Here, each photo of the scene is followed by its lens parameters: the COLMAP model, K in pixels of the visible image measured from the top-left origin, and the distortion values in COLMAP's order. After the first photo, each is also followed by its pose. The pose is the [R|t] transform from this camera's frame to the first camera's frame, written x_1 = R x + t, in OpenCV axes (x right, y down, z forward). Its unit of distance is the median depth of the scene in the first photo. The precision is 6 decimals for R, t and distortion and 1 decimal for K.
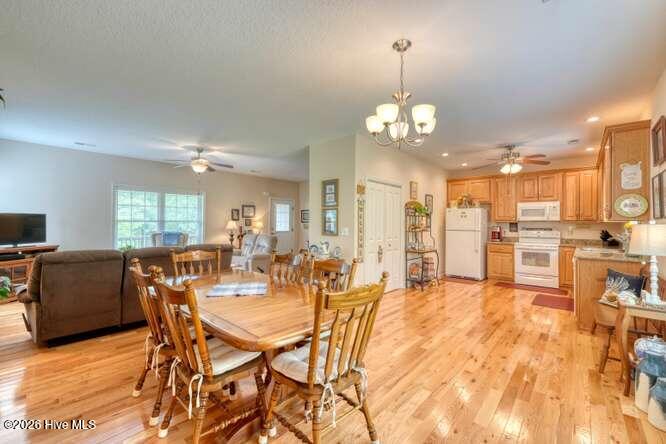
lens RADIAL K [[282.0, 0, 333.4], [0, 282.0, 221.0], [0, 0, 1]] dist [-0.007224, 0.003477]
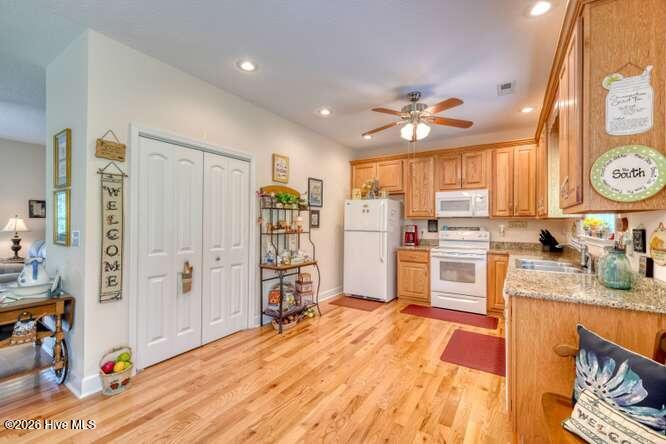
lens RADIAL K [[282.0, 0, 333.0], [0, 282.0, 221.8], [0, 0, 1]] dist [-0.007224, 0.003477]
pose [[0.988042, -0.003039, 0.154157, 0.301067], [0.002122, 0.999979, 0.006112, 0.006527], [-0.154173, -0.005711, 0.988027, 0.350515]]
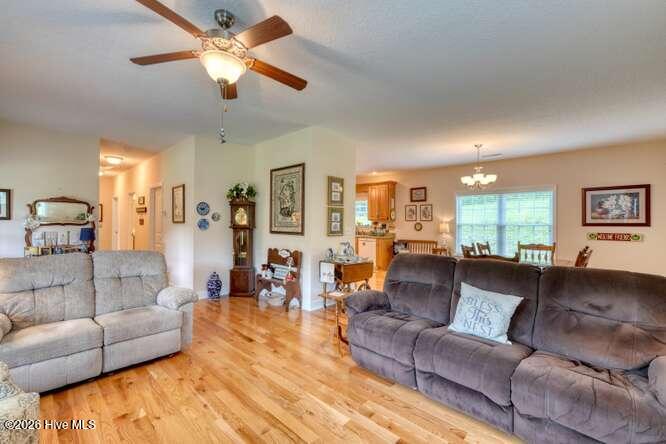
lens RADIAL K [[282.0, 0, 333.8], [0, 282.0, 222.8], [0, 0, 1]] dist [-0.007224, 0.003477]
pose [[0.020183, -0.010386, 0.999742, -0.760723], [-0.015826, 0.999817, 0.010706, -0.002781], [-0.999671, -0.016038, 0.020015, 0.782849]]
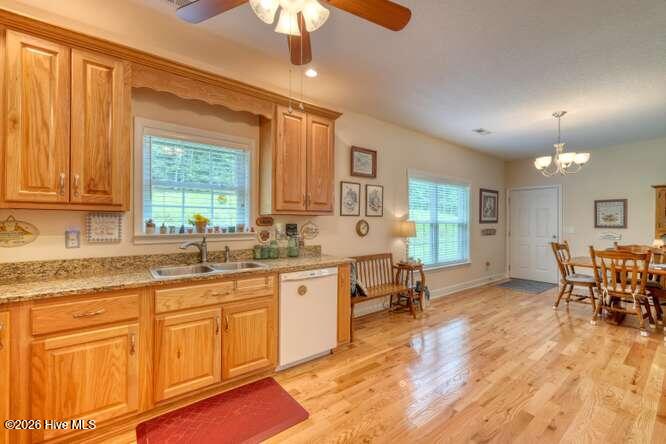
lens RADIAL K [[282.0, 0, 333.7], [0, 282.0, 221.0], [0, 0, 1]] dist [-0.007224, 0.003477]
pose [[-0.982956, -0.015165, 0.183217, 0.453597], [-0.016661, 0.999839, -0.006631, 0.011854], [-0.183087, -0.009571, -0.983050, 1.053492]]
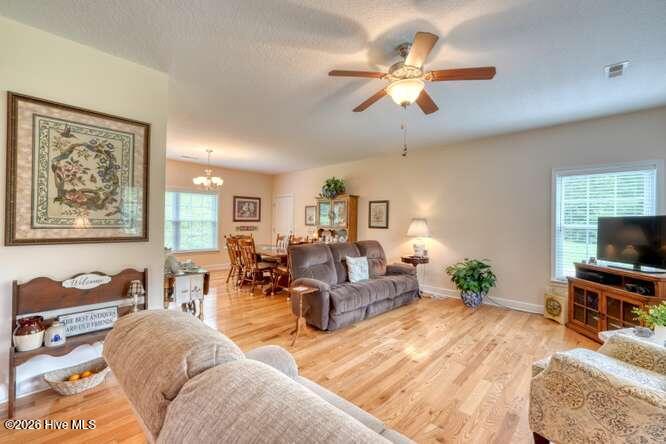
lens RADIAL K [[282.0, 0, 334.4], [0, 282.0, 221.1], [0, 0, 1]] dist [-0.007224, 0.003477]
pose [[-0.999385, -0.022057, 0.027261, -0.358705], [-0.022339, 0.999700, -0.010080, 0.004280], [-0.027030, -0.010683, -0.999578, 1.296173]]
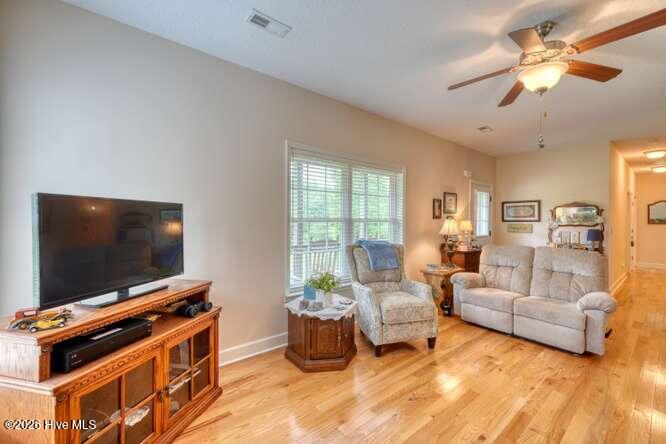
lens RADIAL K [[282.0, 0, 330.0], [0, 282.0, 221.8], [0, 0, 1]] dist [-0.007224, 0.003477]
pose [[0.987002, -0.001141, -0.160702, -0.639689], [0.003249, 0.999912, 0.012850, -0.004557], [0.160673, -0.013205, 0.986919, 0.539421]]
